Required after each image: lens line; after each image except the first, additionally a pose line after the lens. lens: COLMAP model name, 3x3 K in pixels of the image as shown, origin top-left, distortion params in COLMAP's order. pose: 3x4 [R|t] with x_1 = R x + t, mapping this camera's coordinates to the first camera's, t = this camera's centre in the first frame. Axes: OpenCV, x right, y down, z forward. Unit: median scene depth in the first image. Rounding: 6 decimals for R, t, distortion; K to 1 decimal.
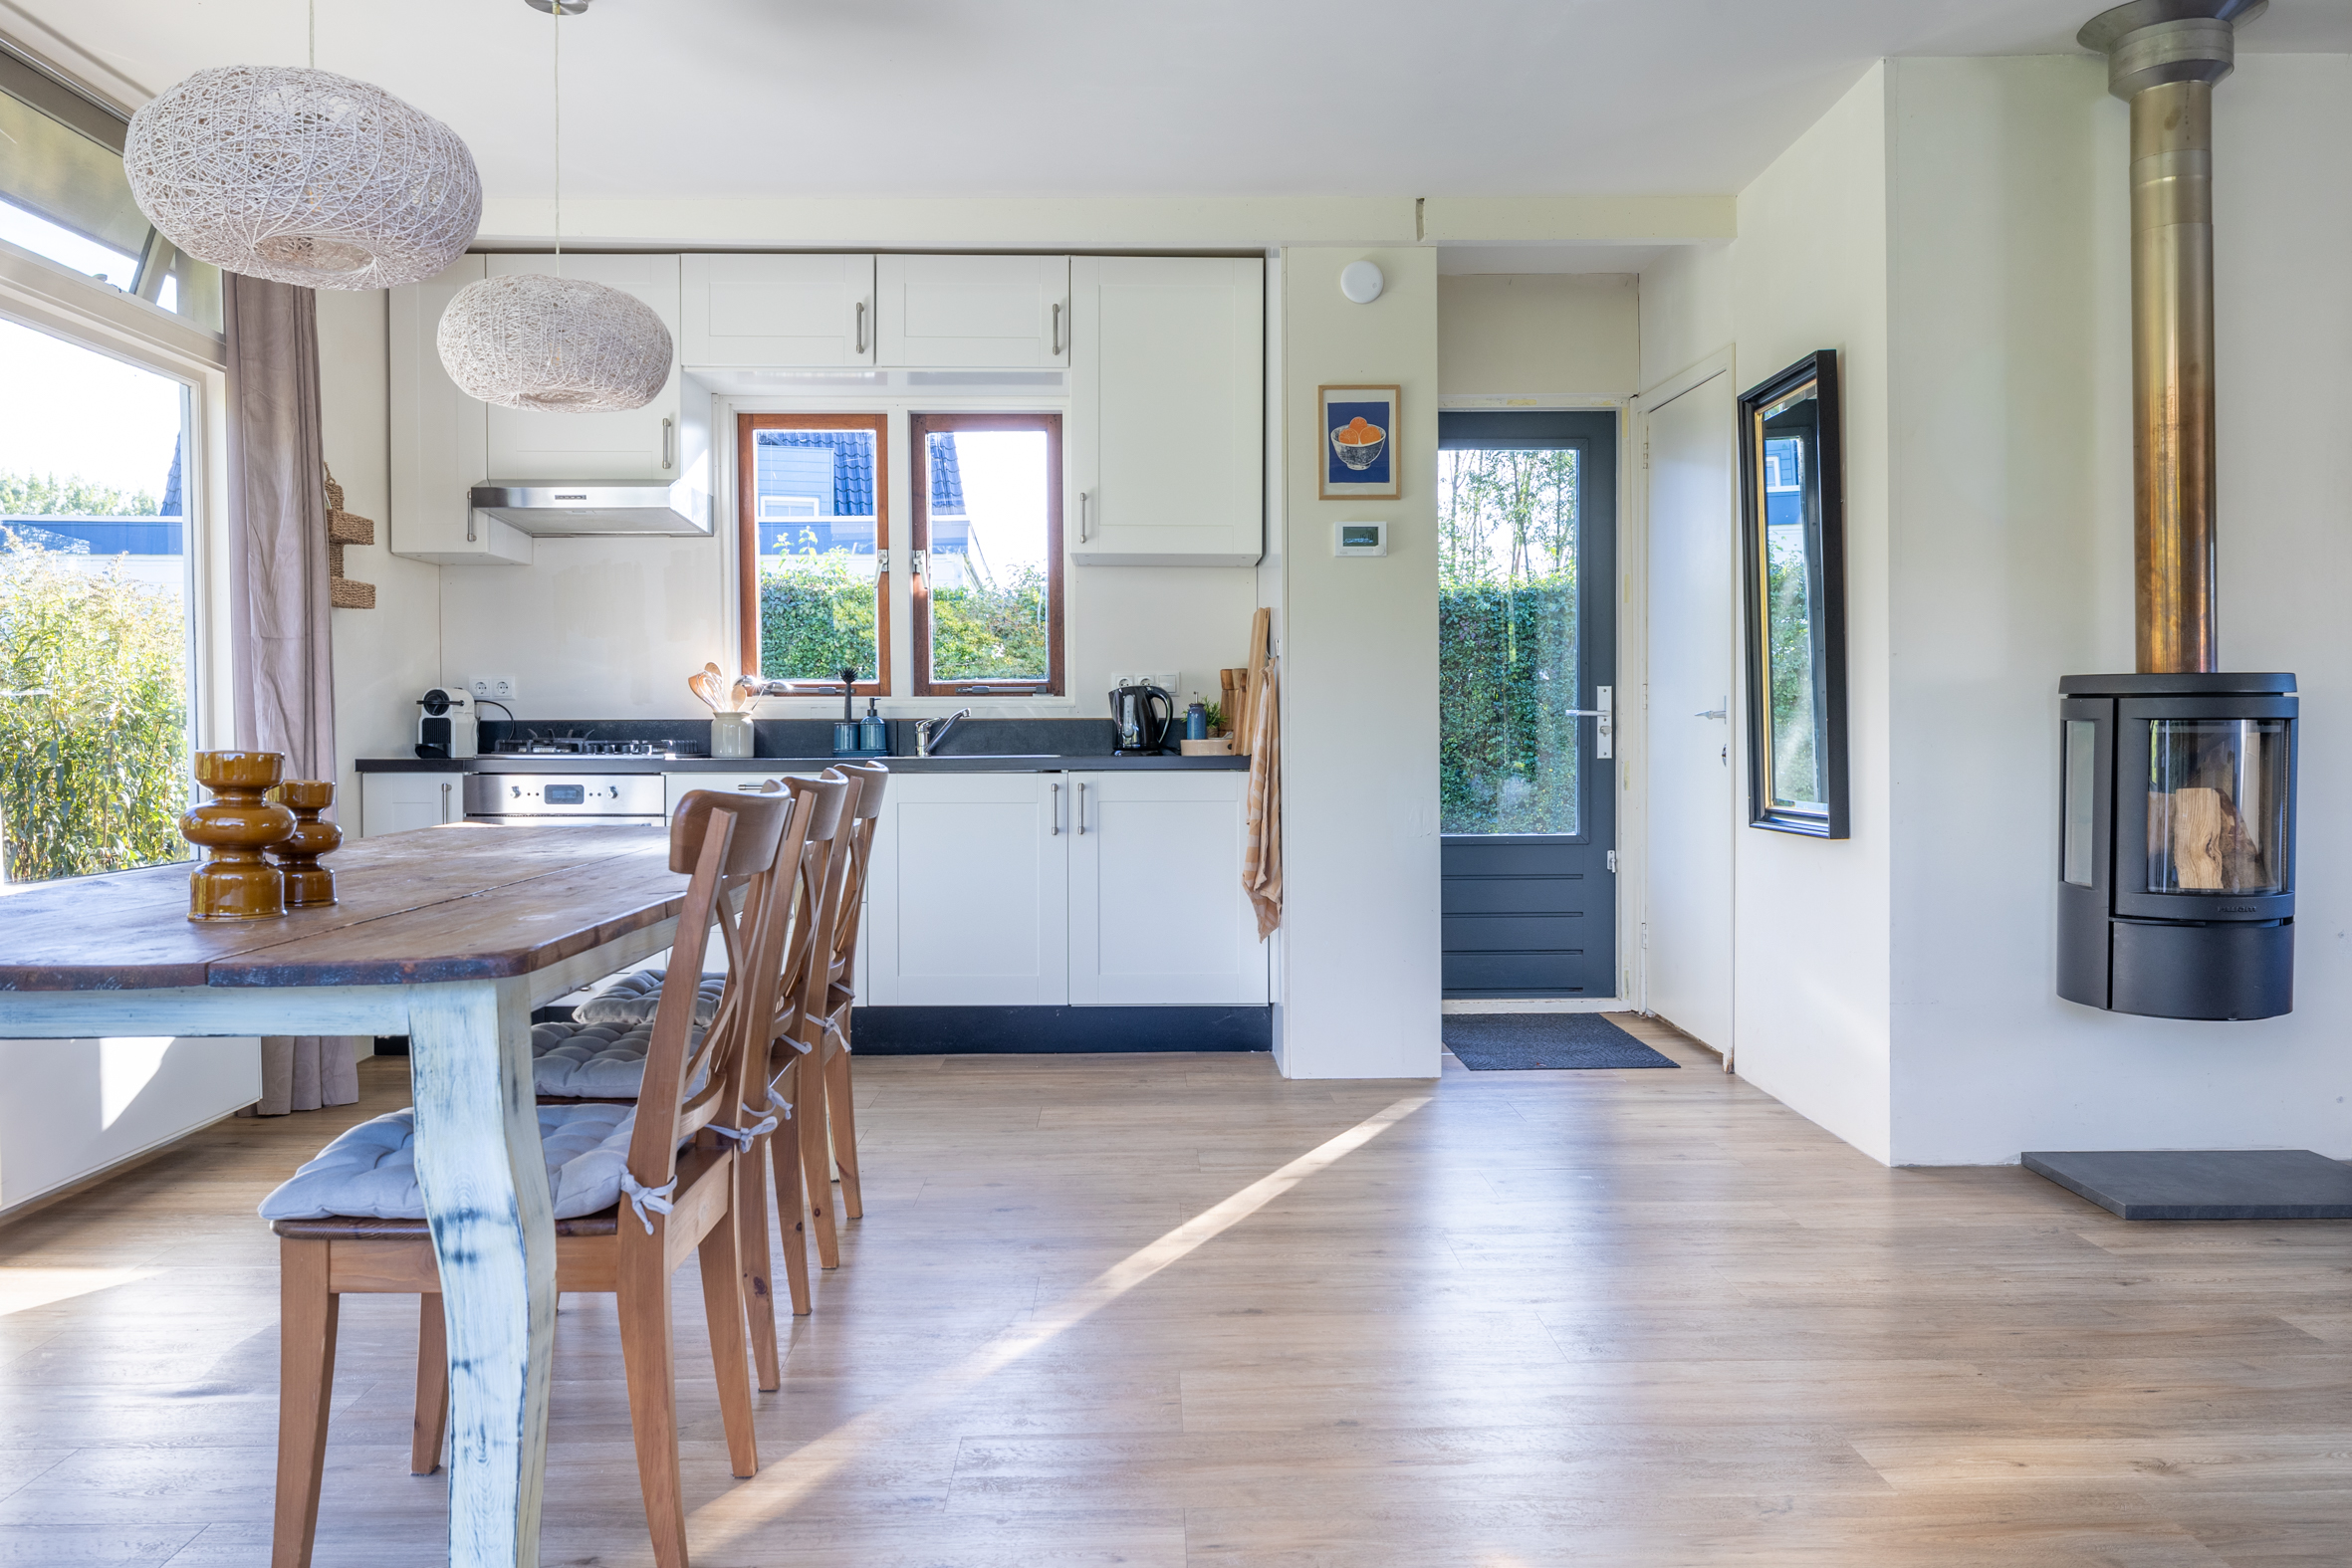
lens RADIAL K [[1685.8, 0, 1178.3], [0, 1685.8, 766.3], [0, 0, 1]] dist [-0.002854, -0.000608]
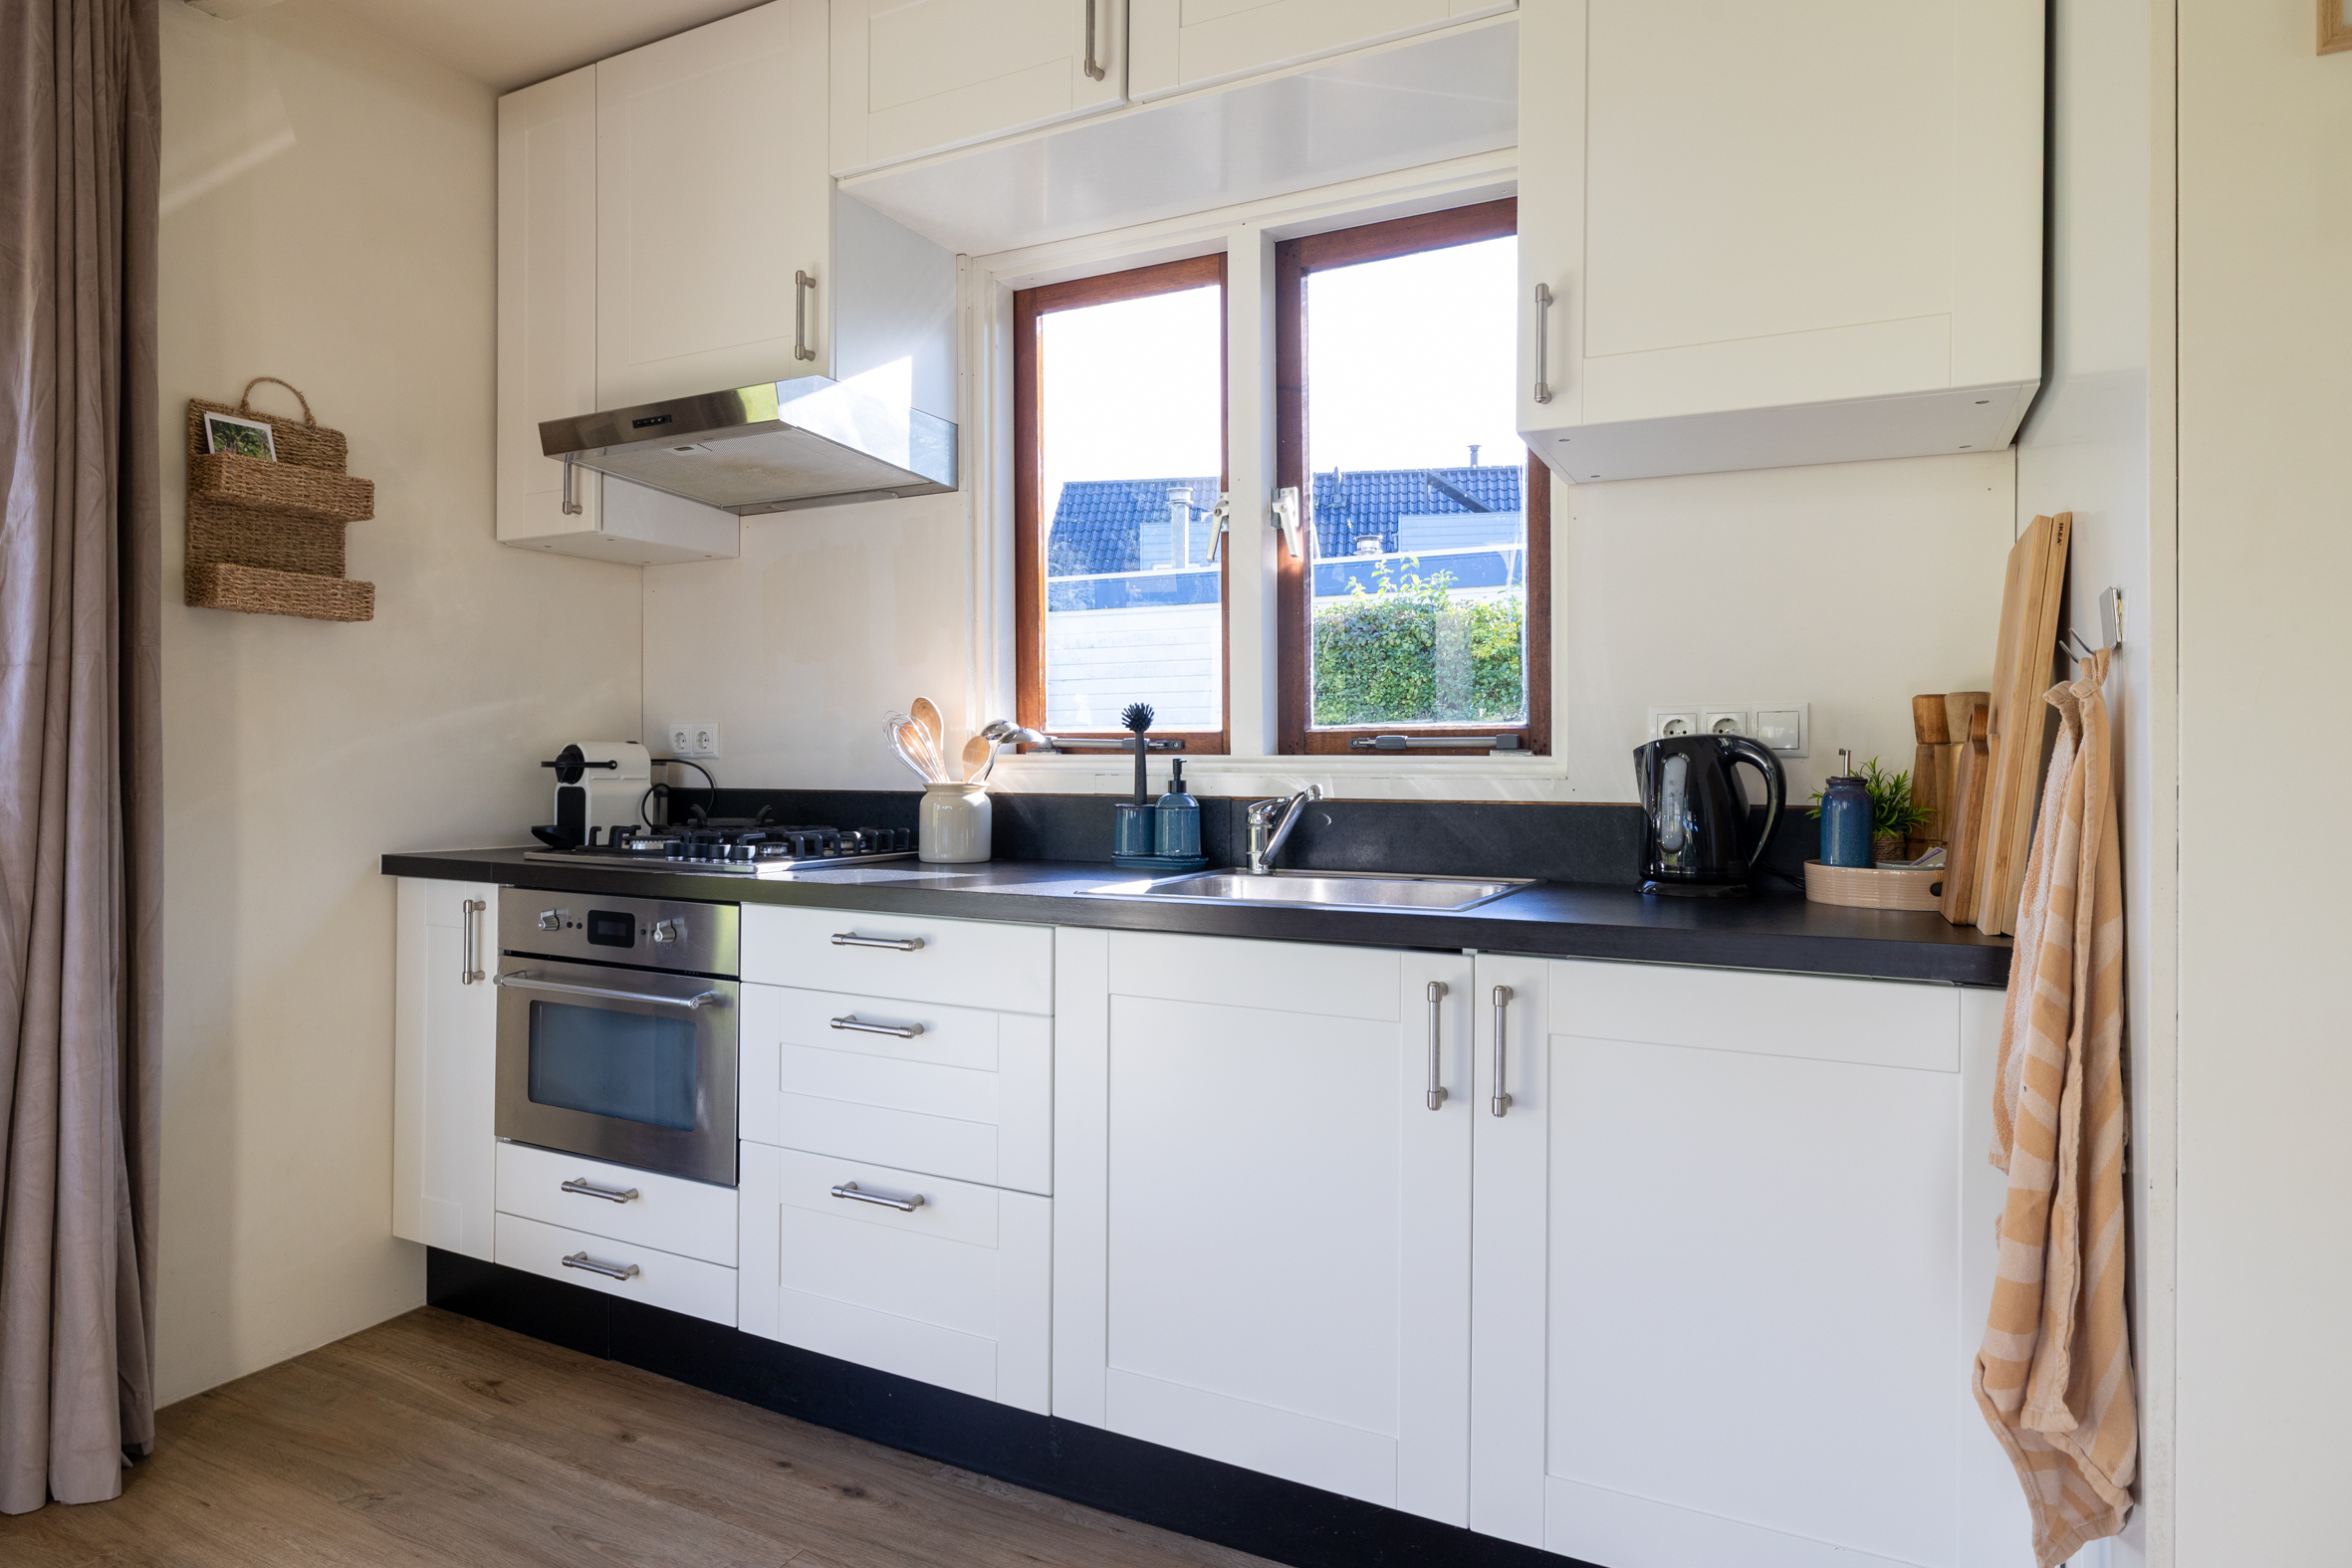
lens RADIAL K [[1325.3, 0, 1173.2], [0, 1325.3, 766.8], [0, 0, 1]] dist [0.001164, -0.002362]
pose [[0.880127, 0.008048, -0.474670, 0.025325], [-0.013987, 0.999862, -0.008982, -0.043675], [0.474532, 0.014545, 0.880118, 0.798887]]
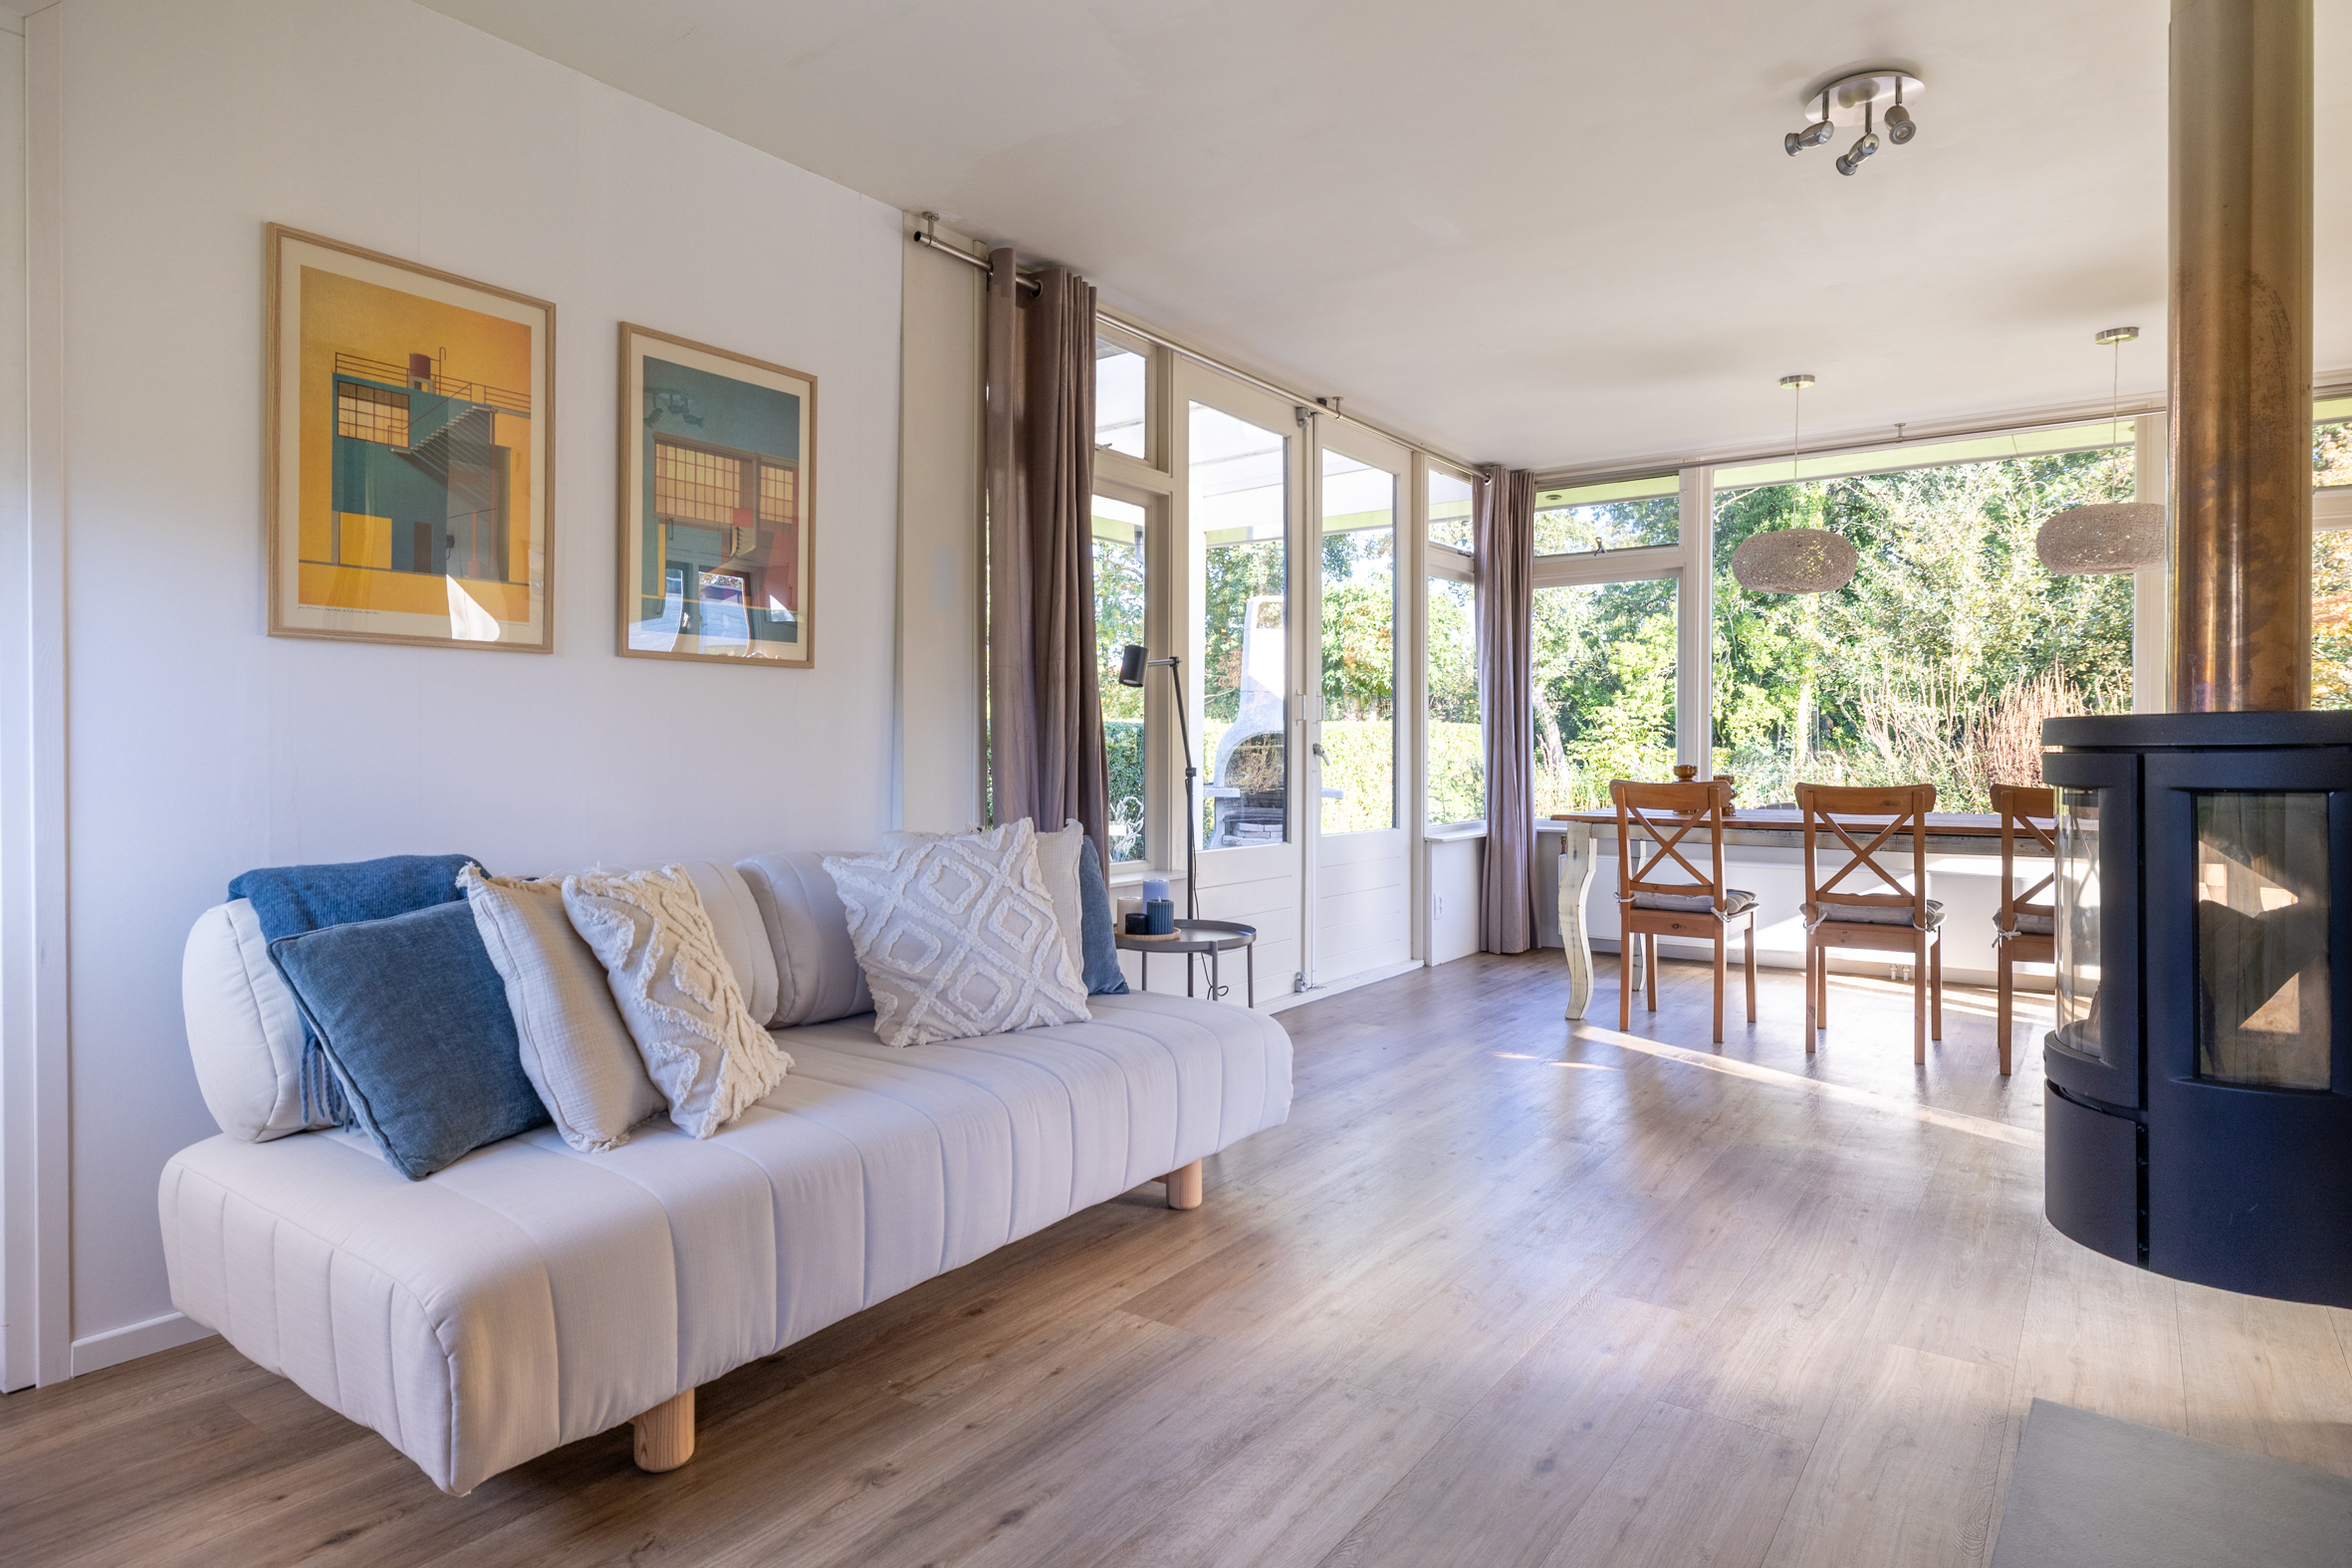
lens RADIAL K [[1349.1, 0, 1167.5], [0, 1349.1, 751.0], [0, 0, 1]] dist [0.000167, -0.000423]
pose [[-0.598884, 0.009215, -0.800782, 1.013130], [-0.015740, 0.999605, 0.023275, -0.038935], [0.800681, 0.026544, -0.598503, 0.808511]]
